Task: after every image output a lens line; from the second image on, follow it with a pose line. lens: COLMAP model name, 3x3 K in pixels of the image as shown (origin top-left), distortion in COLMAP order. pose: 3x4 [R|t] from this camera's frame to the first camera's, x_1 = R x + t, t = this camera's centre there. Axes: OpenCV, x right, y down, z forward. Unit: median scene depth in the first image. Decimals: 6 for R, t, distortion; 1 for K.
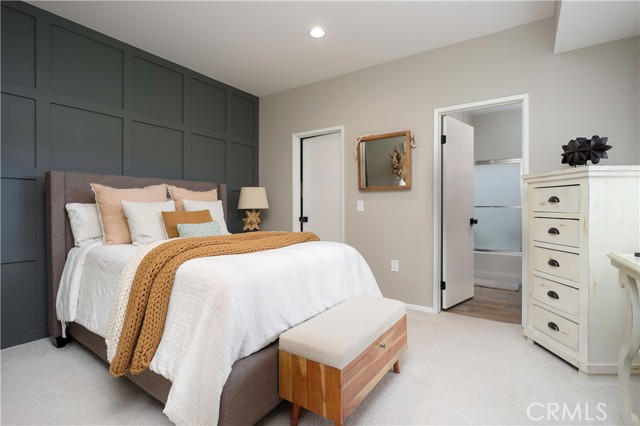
lens RADIAL K [[314.6, 0, 320.7], [0, 314.6, 210.3], [0, 0, 1]] dist [0.001659, 0.002693]
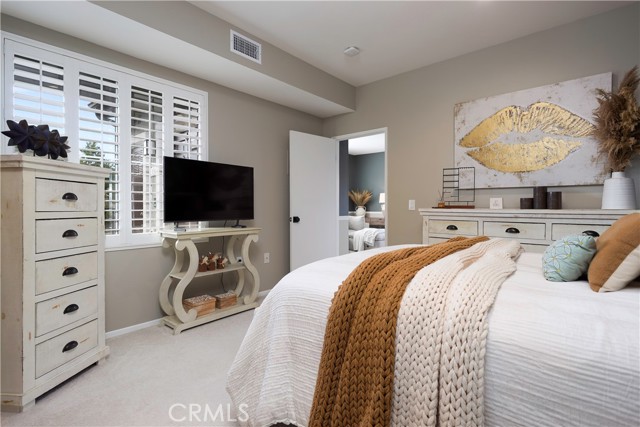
lens RADIAL K [[314.6, 0, 319.8], [0, 314.6, 211.1], [0, 0, 1]] dist [0.001659, 0.002693]
pose [[-0.992376, -0.000980, 0.123240, -0.031171], [0.002048, 0.999699, 0.024438, -0.014107], [-0.123227, 0.024504, -0.992076, 1.758971]]
